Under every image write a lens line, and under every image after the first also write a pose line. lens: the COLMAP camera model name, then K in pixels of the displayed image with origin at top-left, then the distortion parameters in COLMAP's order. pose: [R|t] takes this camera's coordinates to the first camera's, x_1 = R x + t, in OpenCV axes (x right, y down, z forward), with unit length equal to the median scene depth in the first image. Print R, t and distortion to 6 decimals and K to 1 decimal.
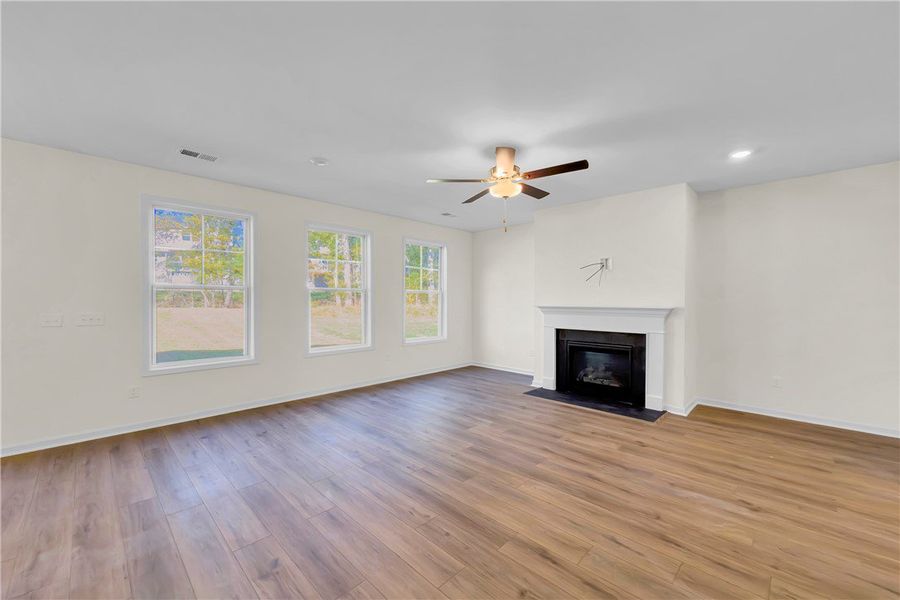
lens RADIAL K [[359.7, 0, 450.5], [0, 359.7, 304.8], [0, 0, 1]] dist [0.000549, 0.000026]
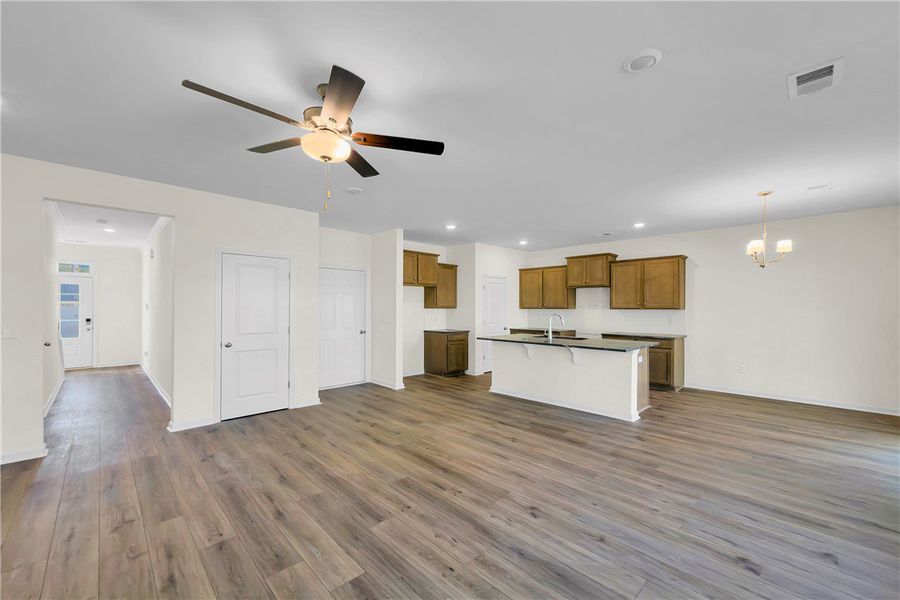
lens RADIAL K [[359.7, 0, 450.5], [0, 359.7, 304.8], [0, 0, 1]] dist [0.000549, 0.000026]
pose [[-0.999702, -0.005626, 0.023771, -0.096309], [-0.005425, 0.999949, 0.008525, -0.035288], [-0.023818, 0.008393, -0.999681, 1.663759]]
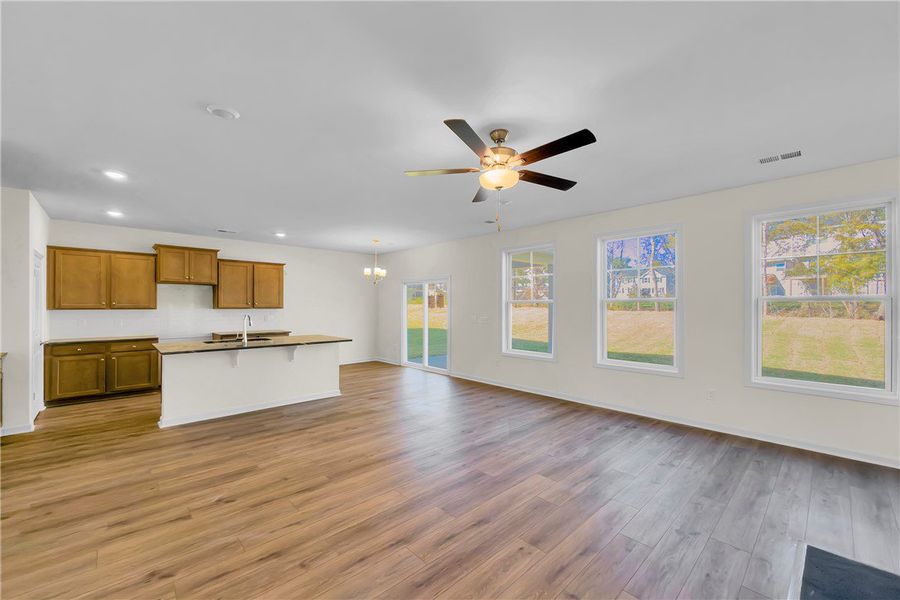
lens RADIAL K [[359.7, 0, 450.5], [0, 359.7, 304.8], [0, 0, 1]] dist [0.000549, 0.000026]
pose [[-0.040014, -0.007025, -0.999174, 0.962153], [-0.015831, 0.999854, -0.006396, -0.028246], [0.999074, 0.015562, -0.040119, 0.923454]]
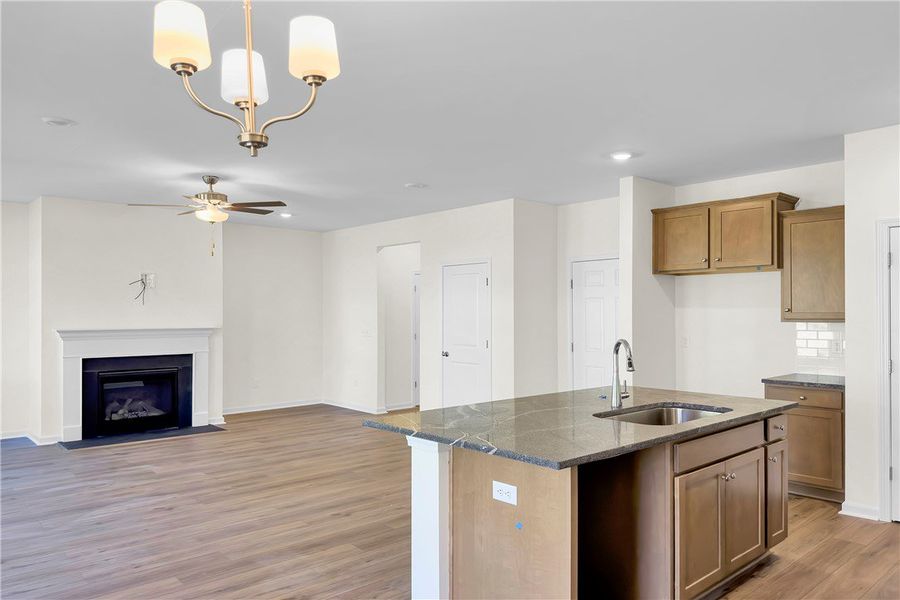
lens RADIAL K [[638.9, 0, 451.3], [0, 638.9, 312.7], [0, 0, 1]] dist [-0.003674, -0.004200]
pose [[0.056914, 0.000529, 0.998379, -1.607471], [0.016222, 0.999867, -0.001454, -0.027056], [-0.998247, 0.016278, 0.056898, 0.221556]]
